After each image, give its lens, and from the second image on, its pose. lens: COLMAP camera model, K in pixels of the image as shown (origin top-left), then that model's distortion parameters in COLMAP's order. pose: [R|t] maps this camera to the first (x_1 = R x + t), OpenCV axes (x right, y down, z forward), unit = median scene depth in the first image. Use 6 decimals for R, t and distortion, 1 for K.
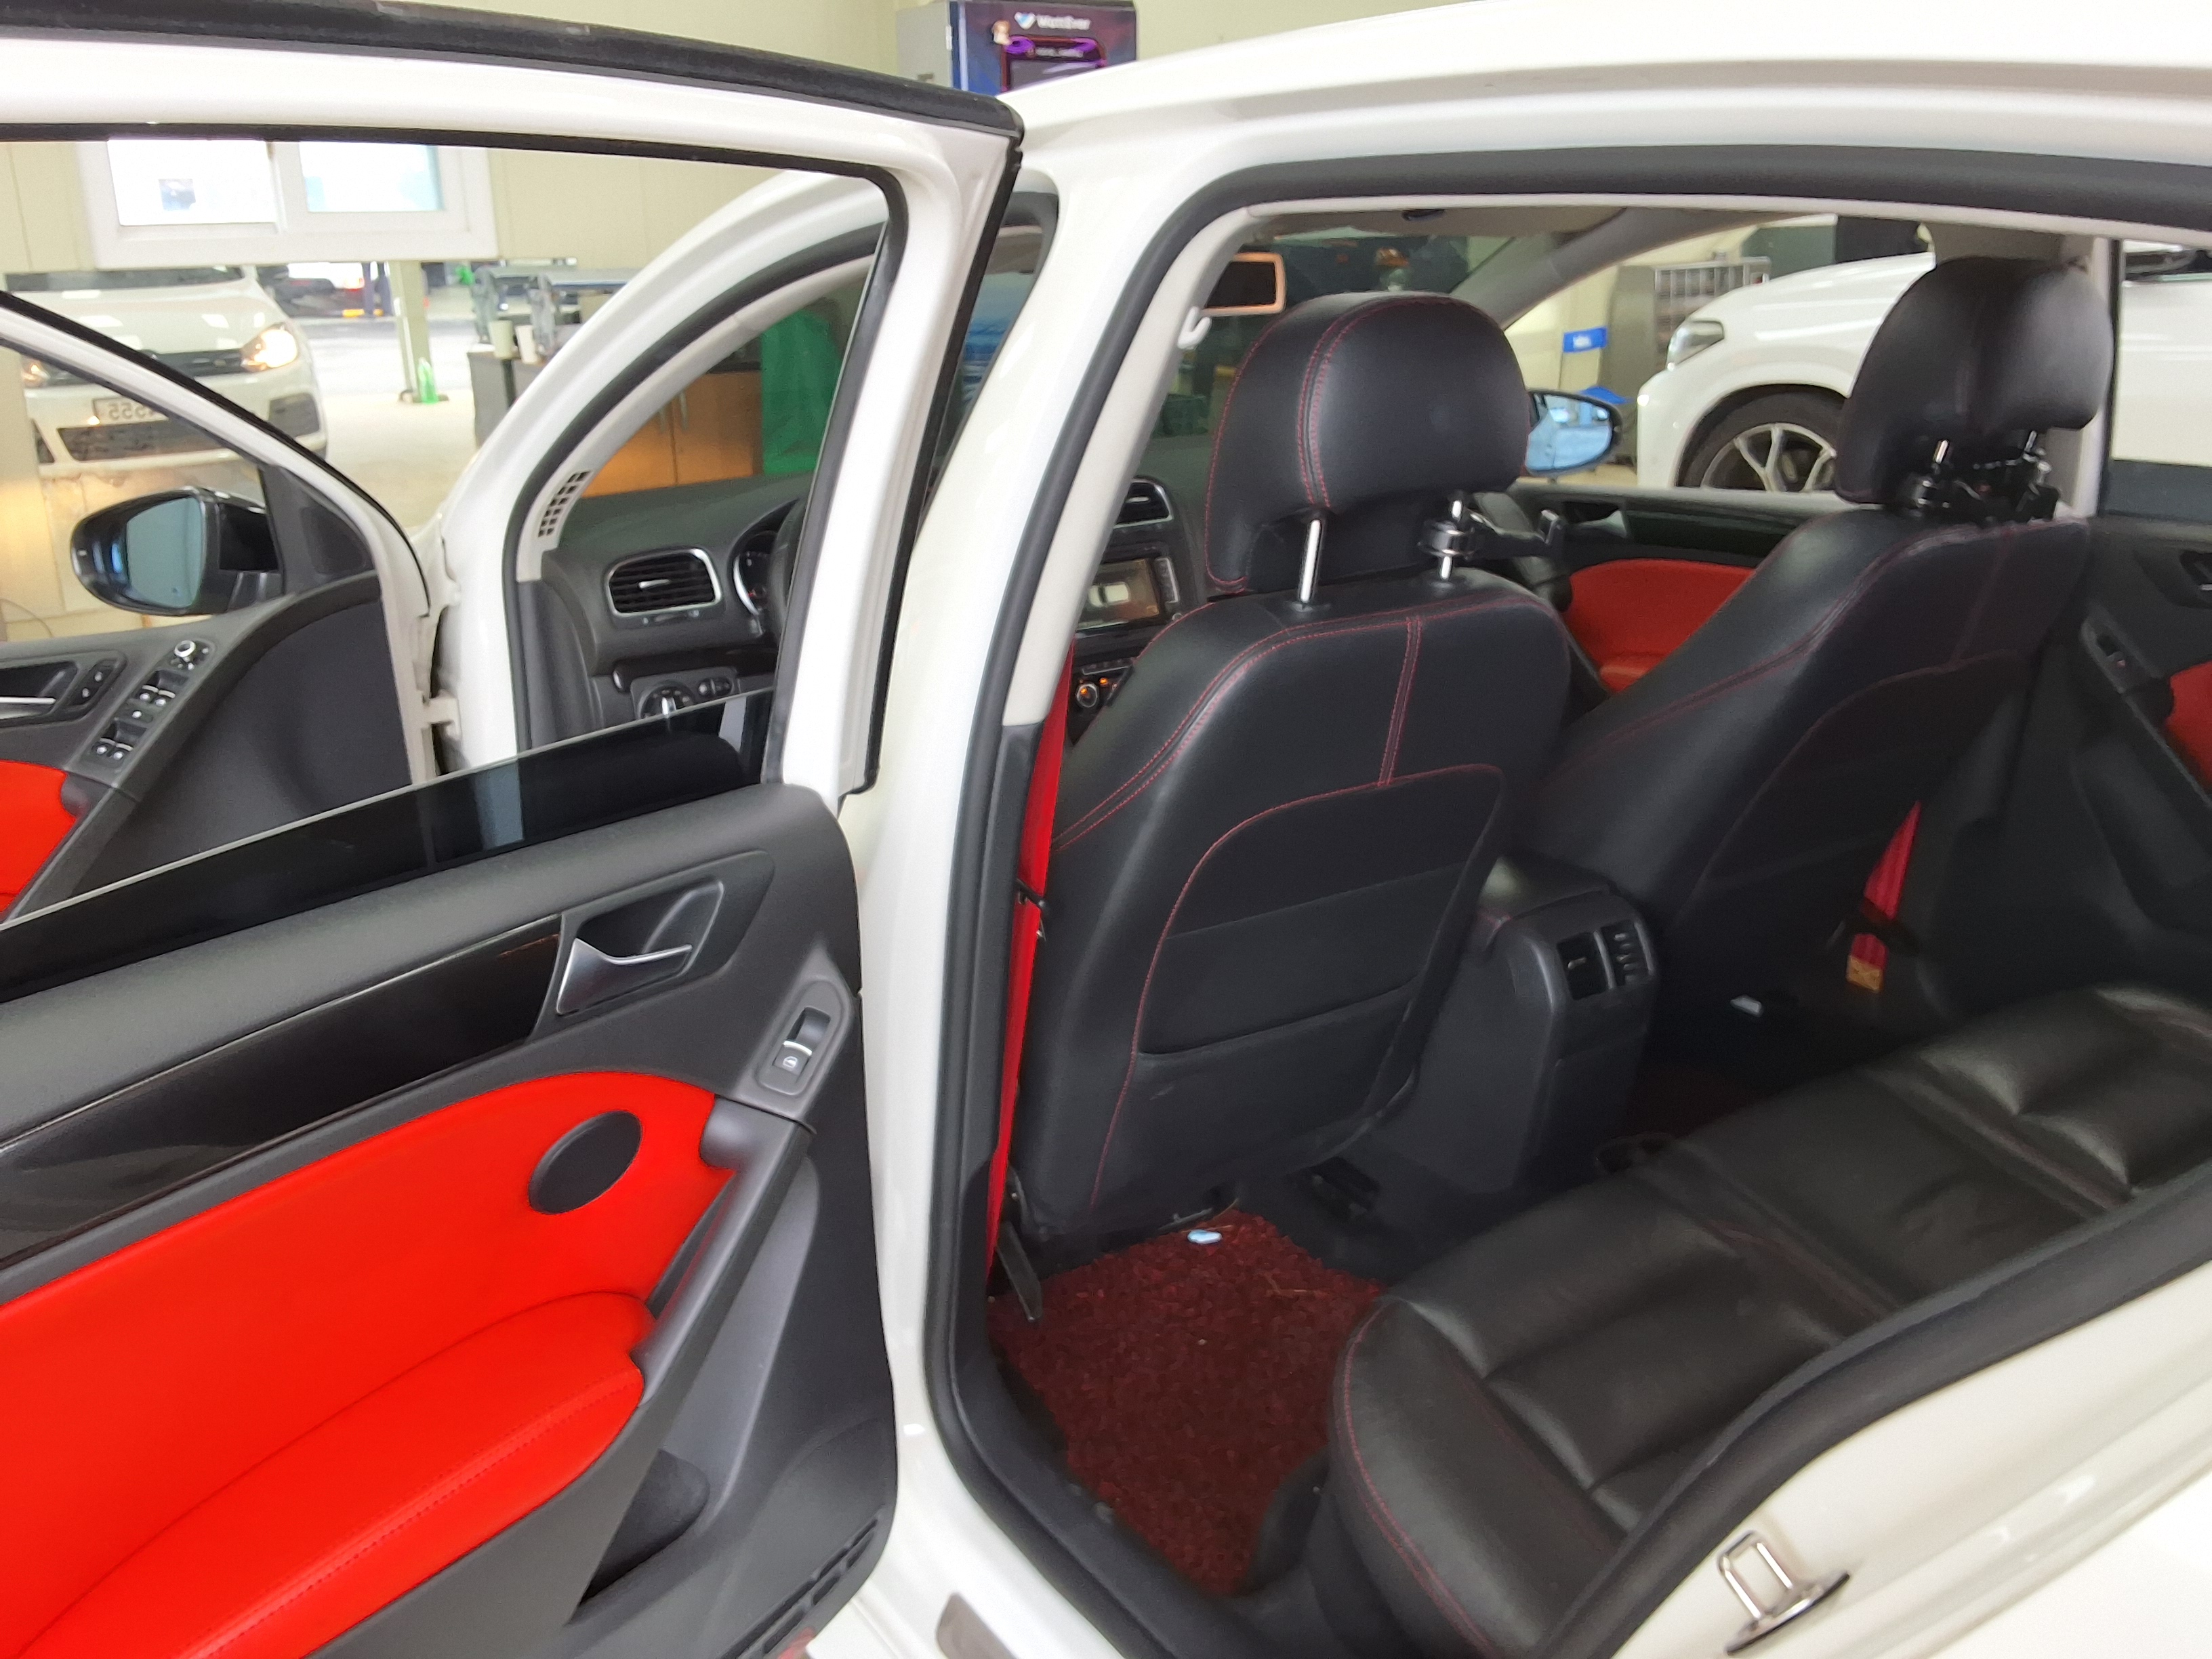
lens RADIAL K [[1768.9, 0, 1098.1], [0, 1768.9, 819.0], [0, 0, 1]] dist [0.112033, -0.166527]
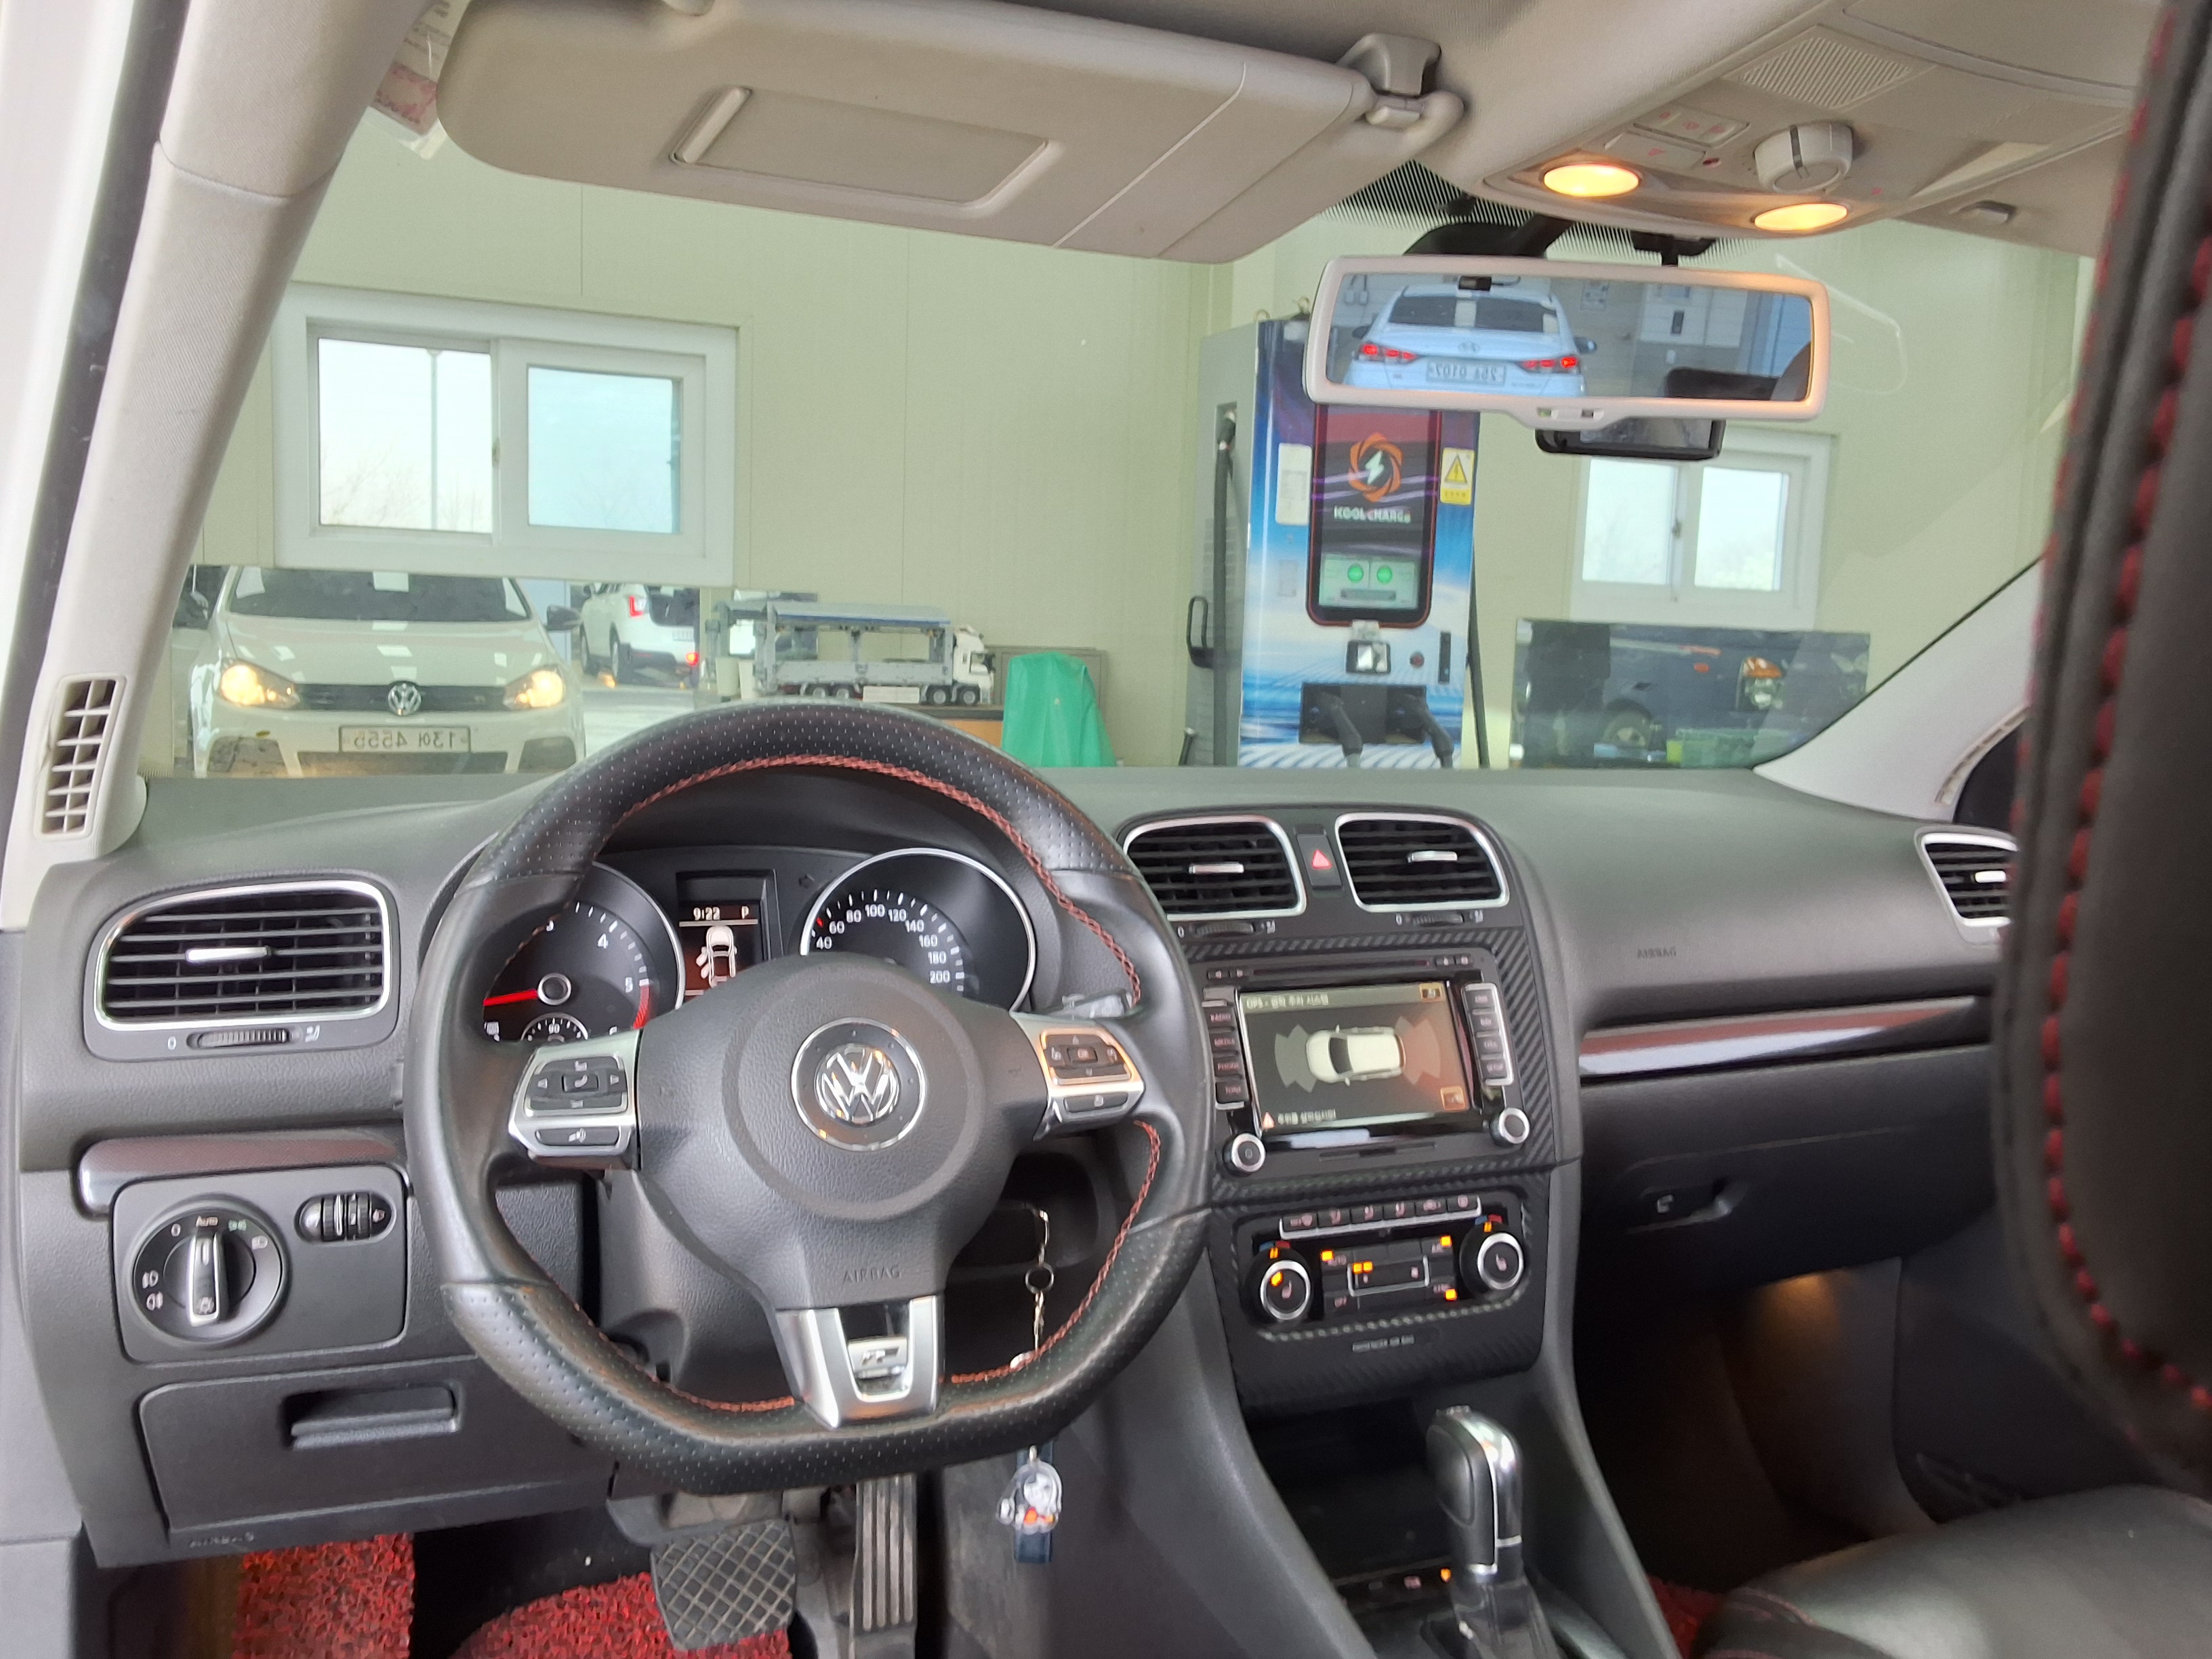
lens RADIAL K [[1768.9, 0, 1098.1], [0, 1768.9, 819.0], [0, 0, 1]] dist [0.112033, -0.166527]
pose [[0.981658, 0.065004, -0.179224, 0.021482], [-0.103094, 0.971769, -0.212218, -0.092824], [0.160369, 0.226803, 0.960647, 0.612132]]
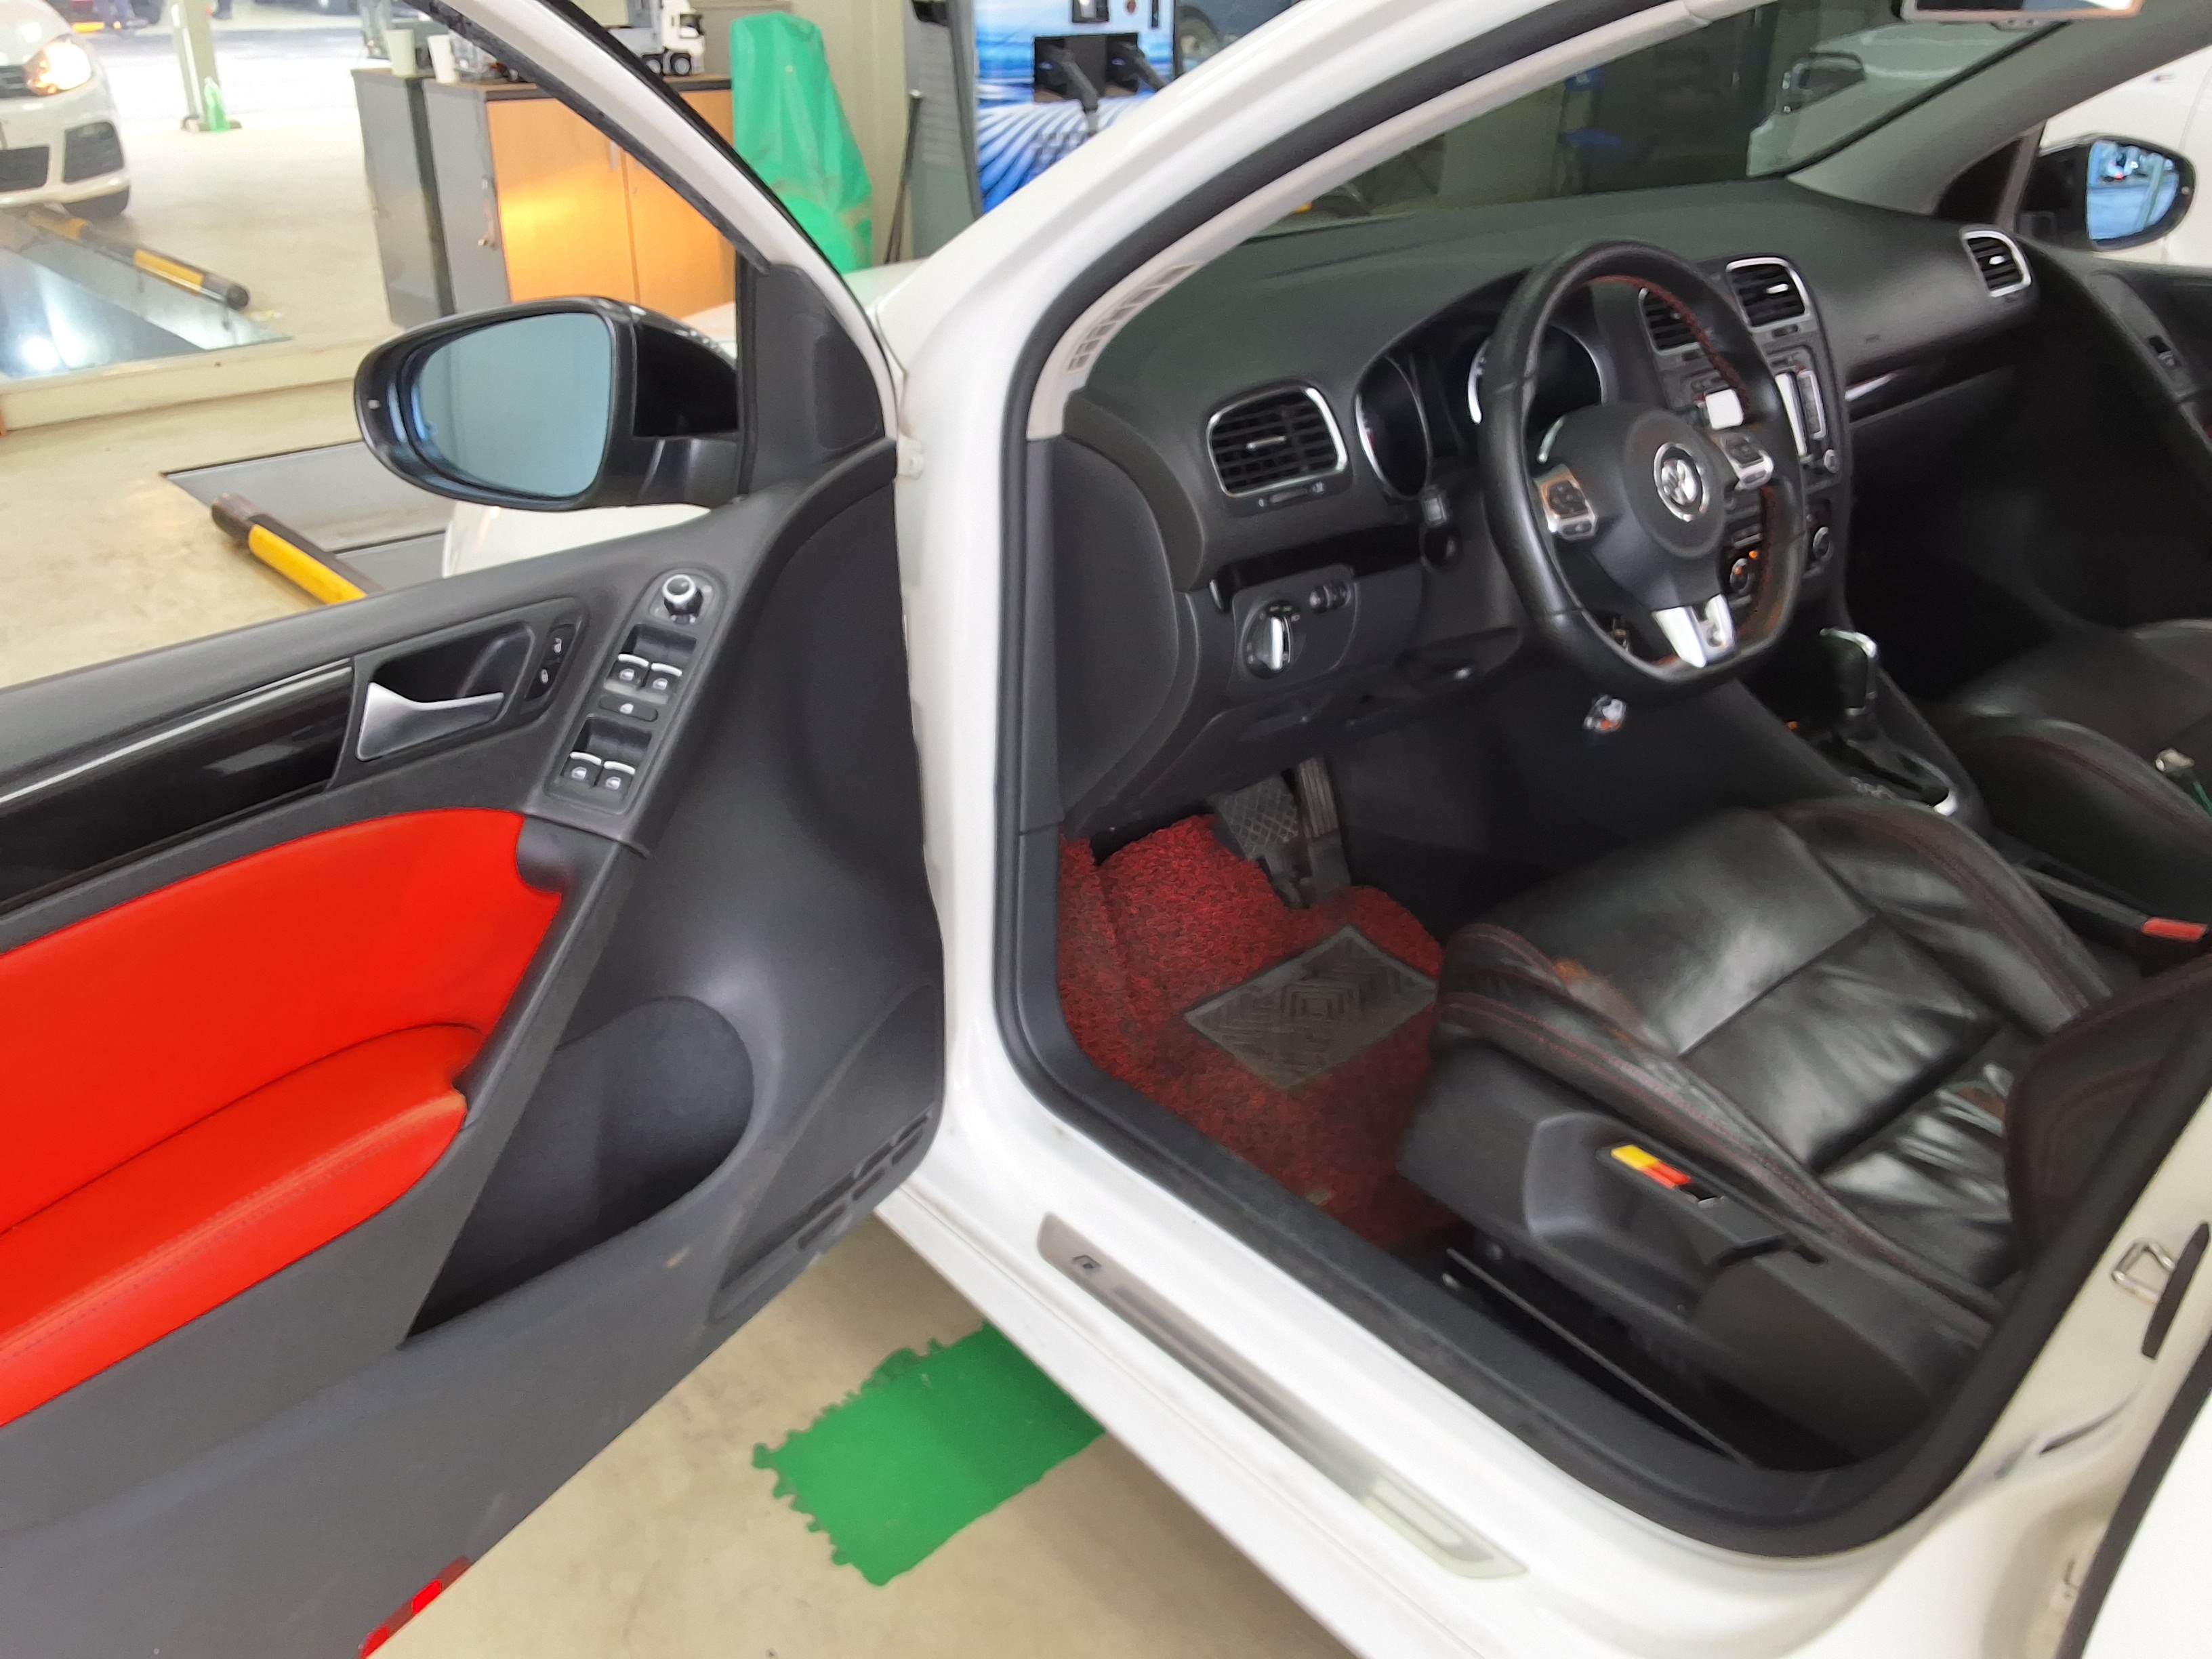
lens RADIAL K [[1768.9, 0, 1098.1], [0, 1768.9, 819.0], [0, 0, 1]] dist [0.112033, -0.166527]
pose [[0.993808, -0.033225, 0.106030, -0.375474], [0.018628, 0.990562, 0.135796, -0.083573], [-0.109541, -0.132980, 0.985047, 0.340636]]
